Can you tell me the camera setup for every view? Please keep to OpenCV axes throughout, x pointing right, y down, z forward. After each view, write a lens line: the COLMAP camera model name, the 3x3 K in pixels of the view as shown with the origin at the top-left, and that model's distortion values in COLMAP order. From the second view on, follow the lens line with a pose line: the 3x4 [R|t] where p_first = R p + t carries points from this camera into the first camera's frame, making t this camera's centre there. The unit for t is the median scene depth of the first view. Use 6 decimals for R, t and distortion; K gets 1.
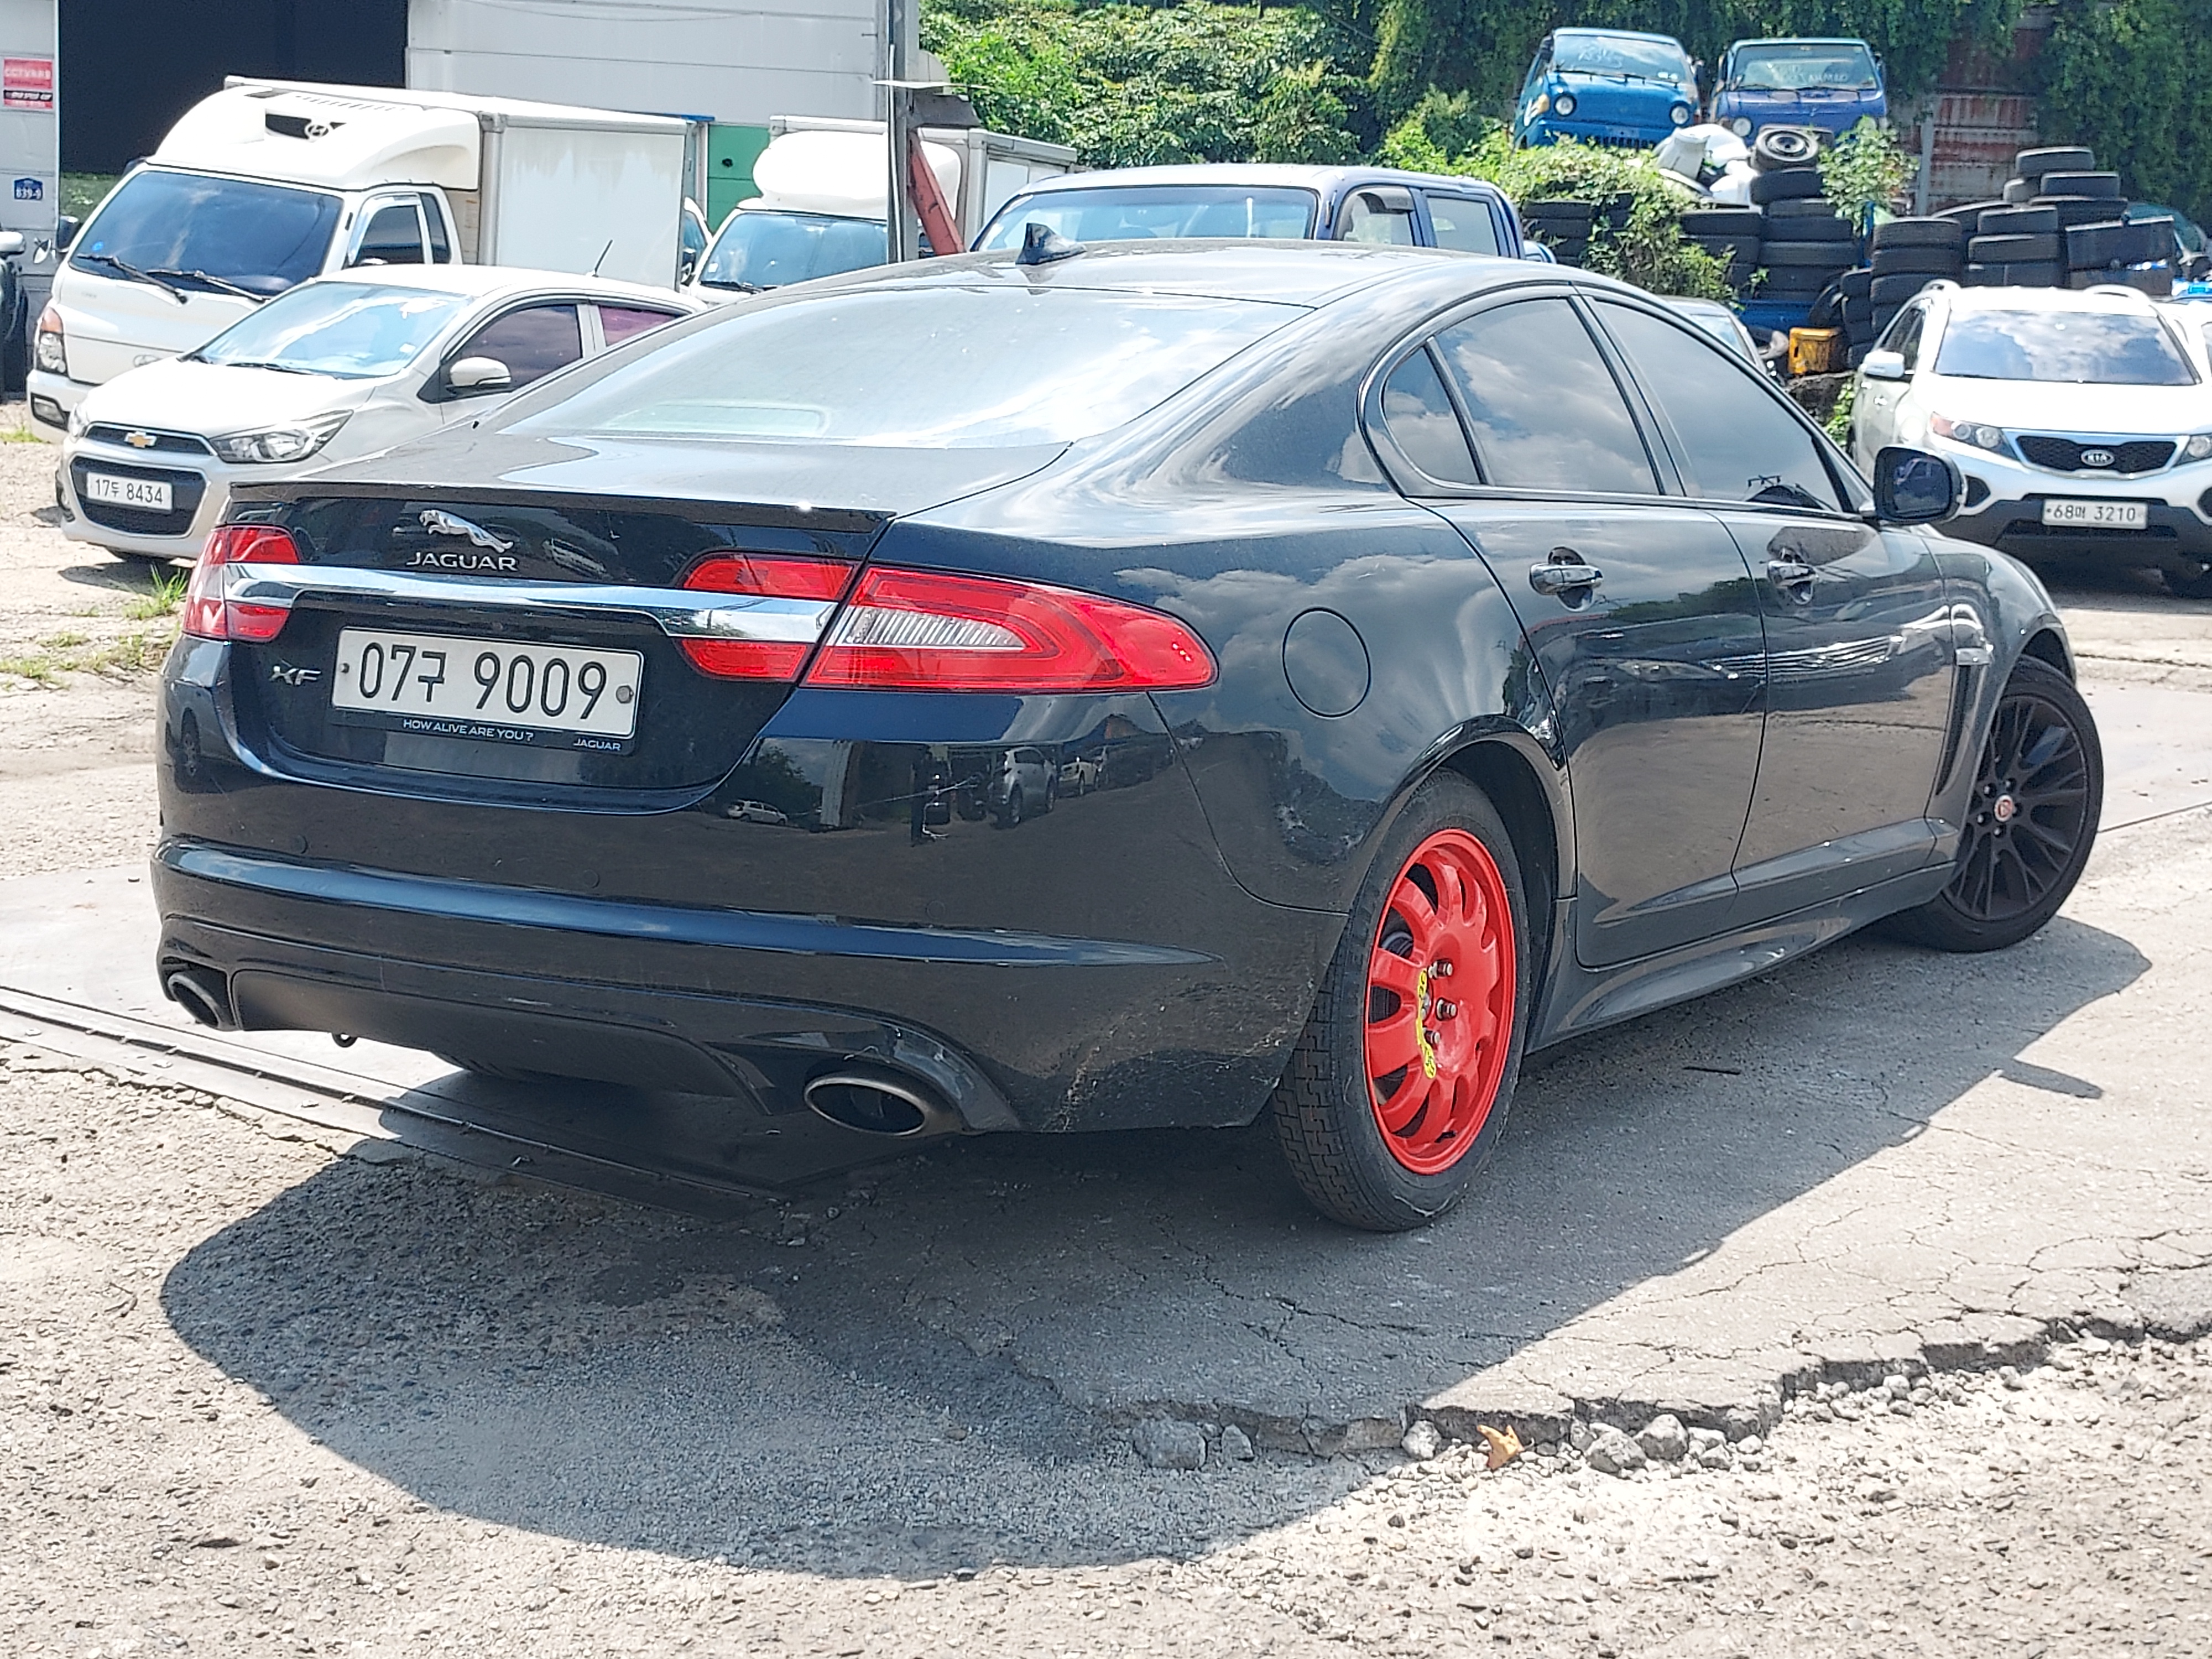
lens RADIAL K [[3179.5, 0, 1079.7], [0, 3179.5, 831.1], [0, 0, 1]] dist [0.077910, -0.011837]
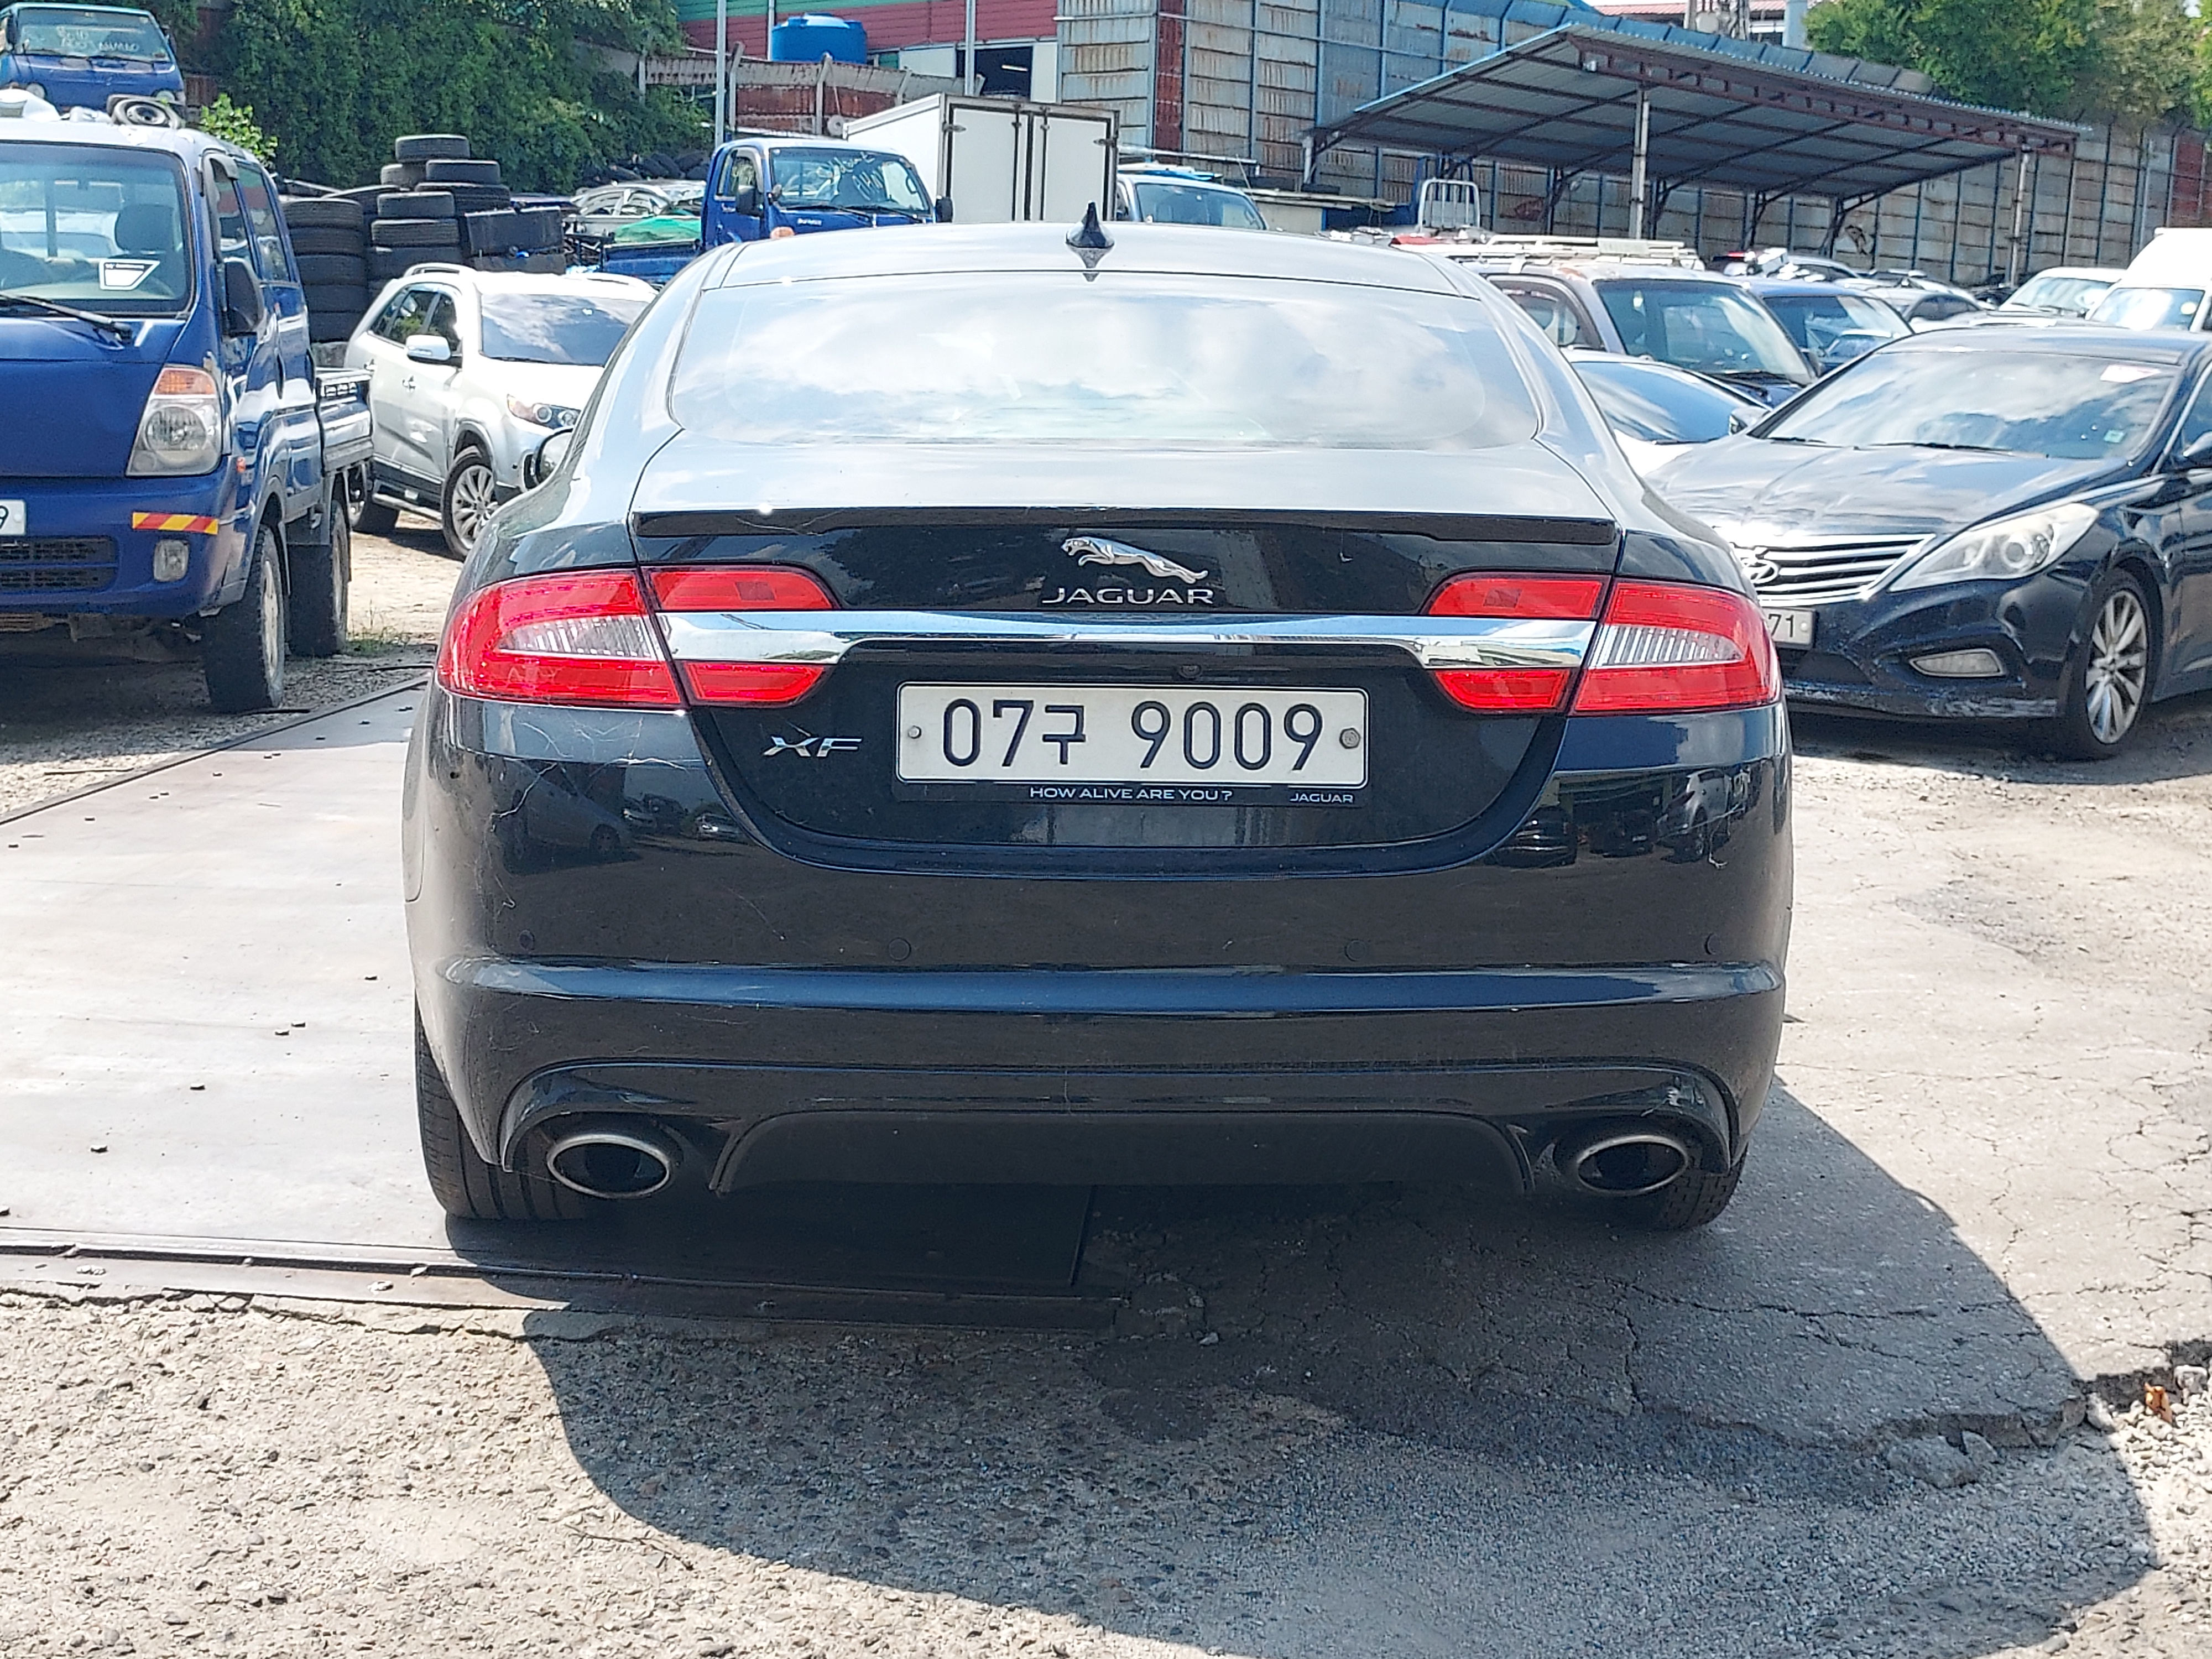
lens RADIAL K [[3179.5, 0, 1079.7], [0, 3179.5, 831.1], [0, 0, 1]] dist [0.077910, -0.011837]
pose [[0.831268, -0.084410, 0.549425, -0.671993], [0.080573, 0.996262, 0.031154, -0.049487], [-0.550001, 0.018371, 0.834962, 0.300039]]
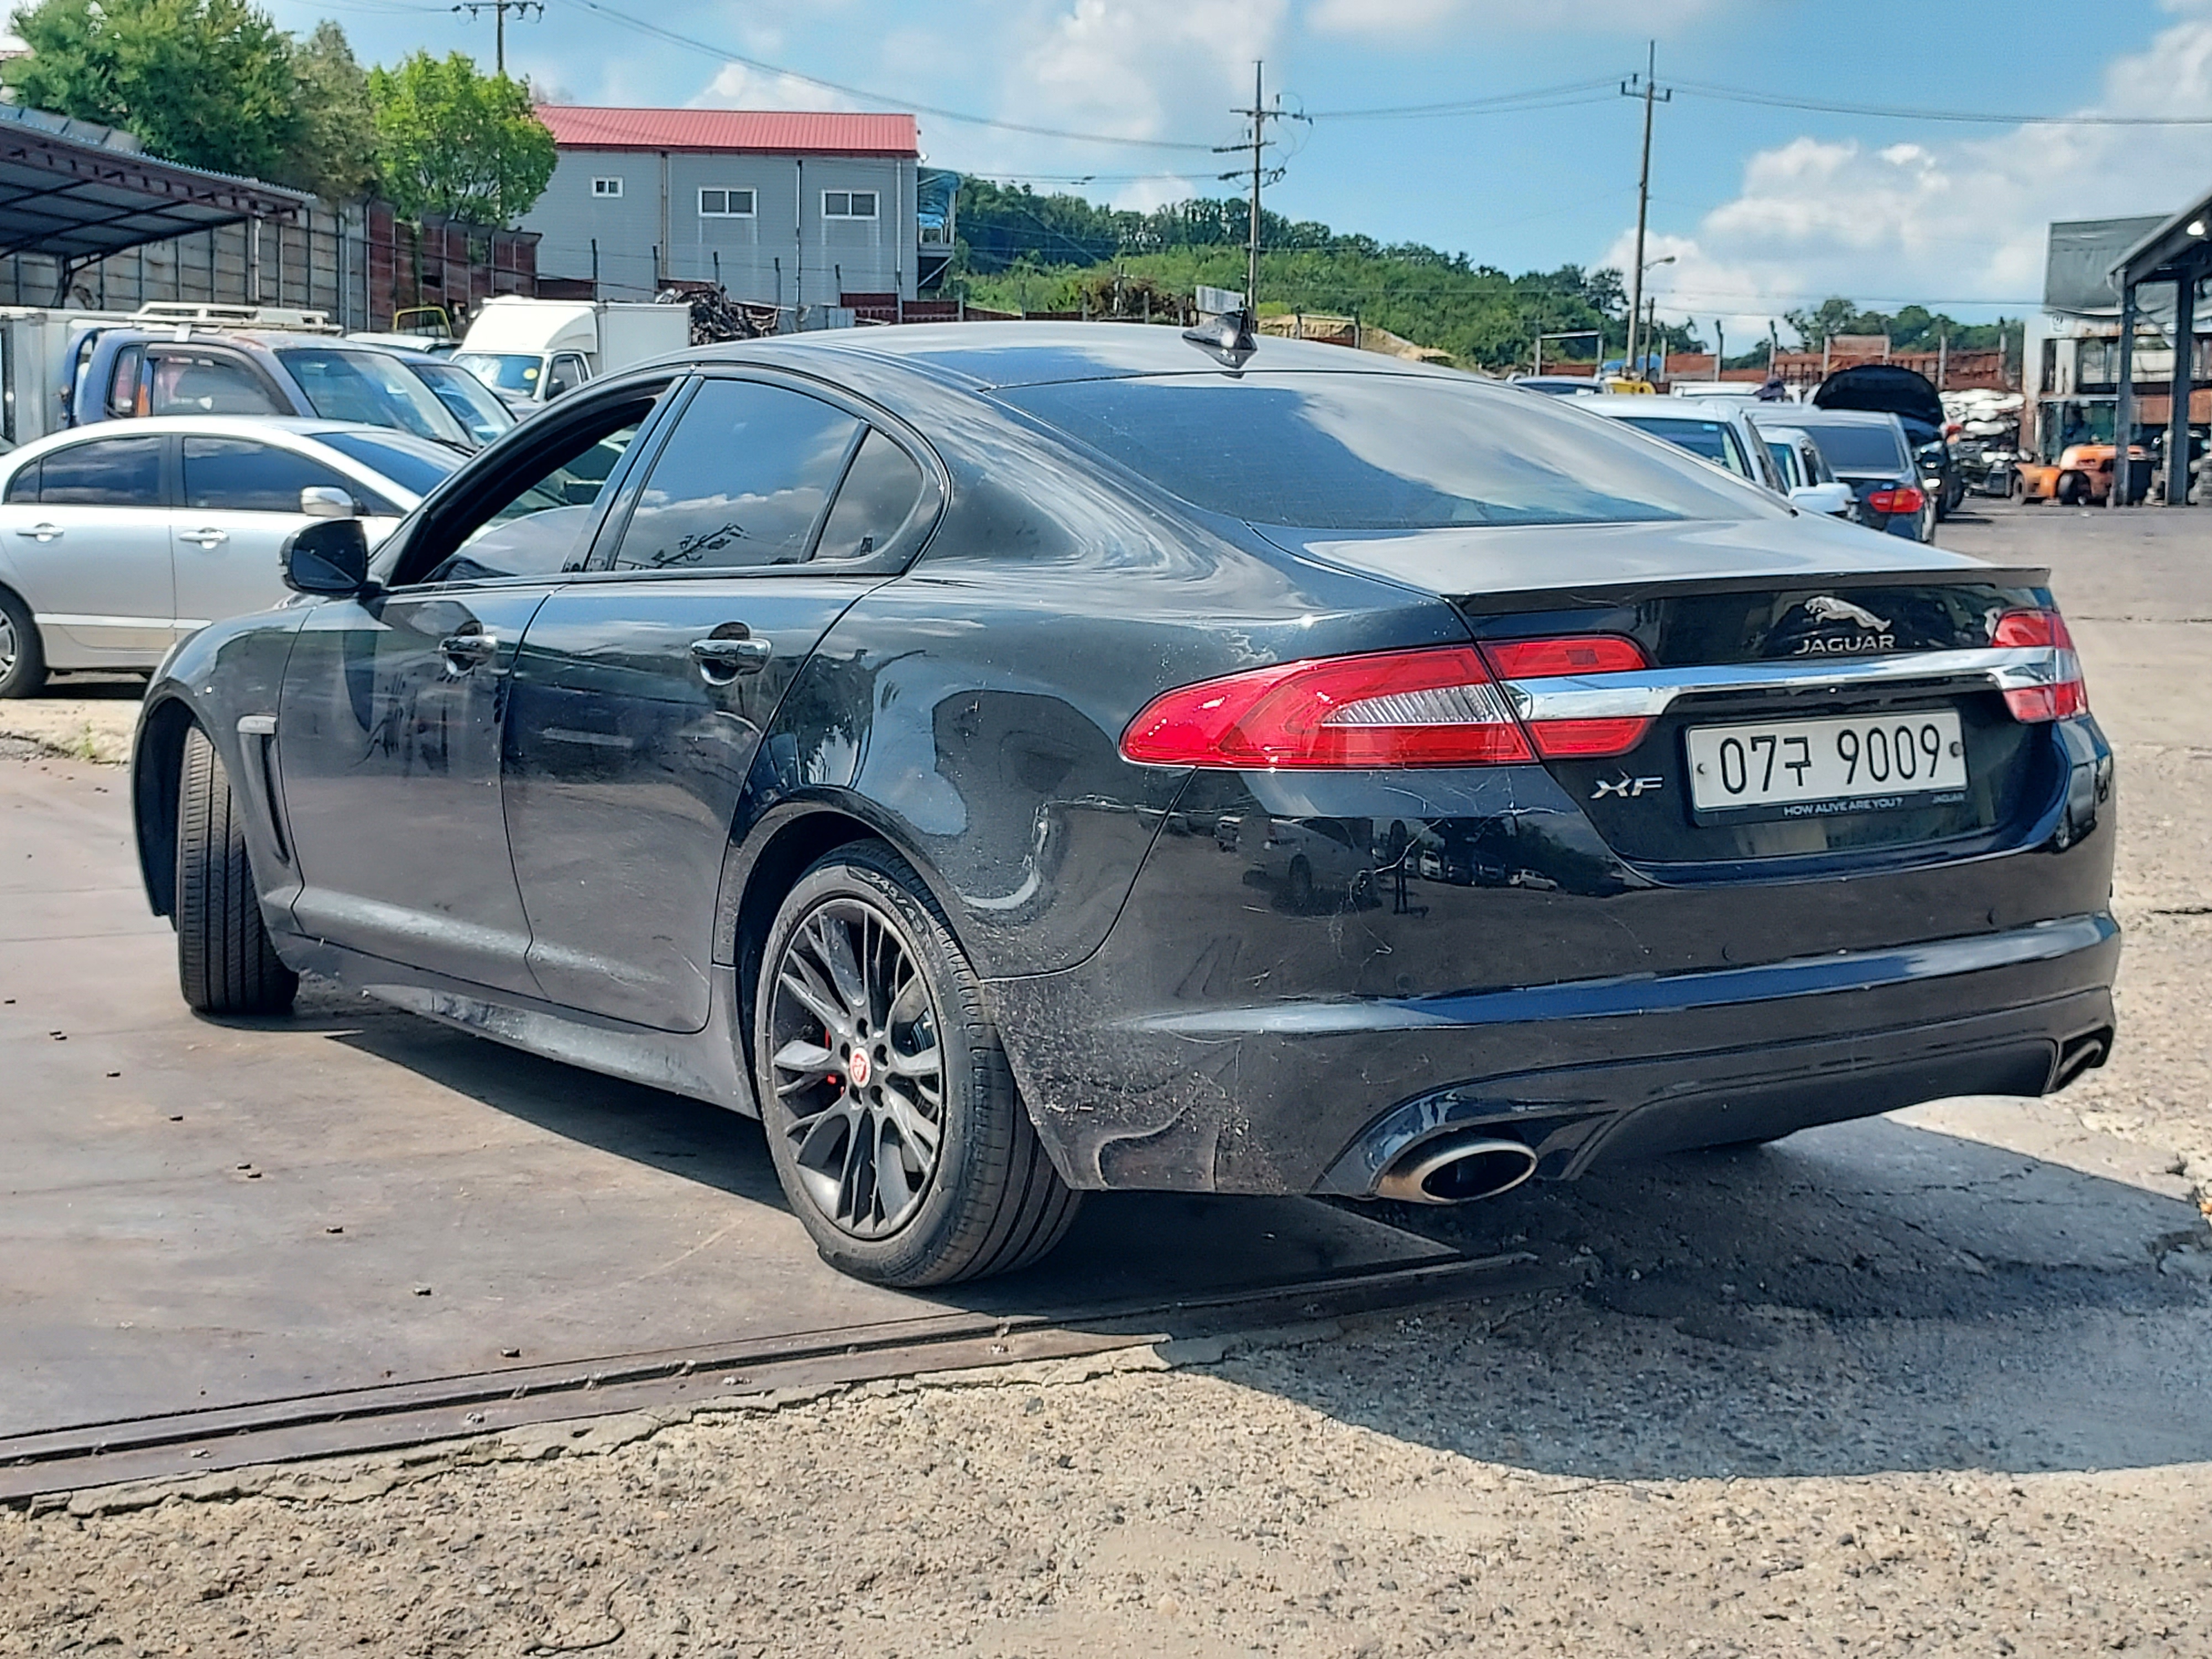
lens RADIAL K [[3179.5, 0, 1079.7], [0, 3179.5, 831.1], [0, 0, 1]] dist [0.077910, -0.011837]
pose [[0.410113, -0.128570, 0.902927, -1.235771], [0.141672, 0.986977, 0.076191, -0.138388], [-0.900964, 0.096673, 0.422987, 0.787331]]
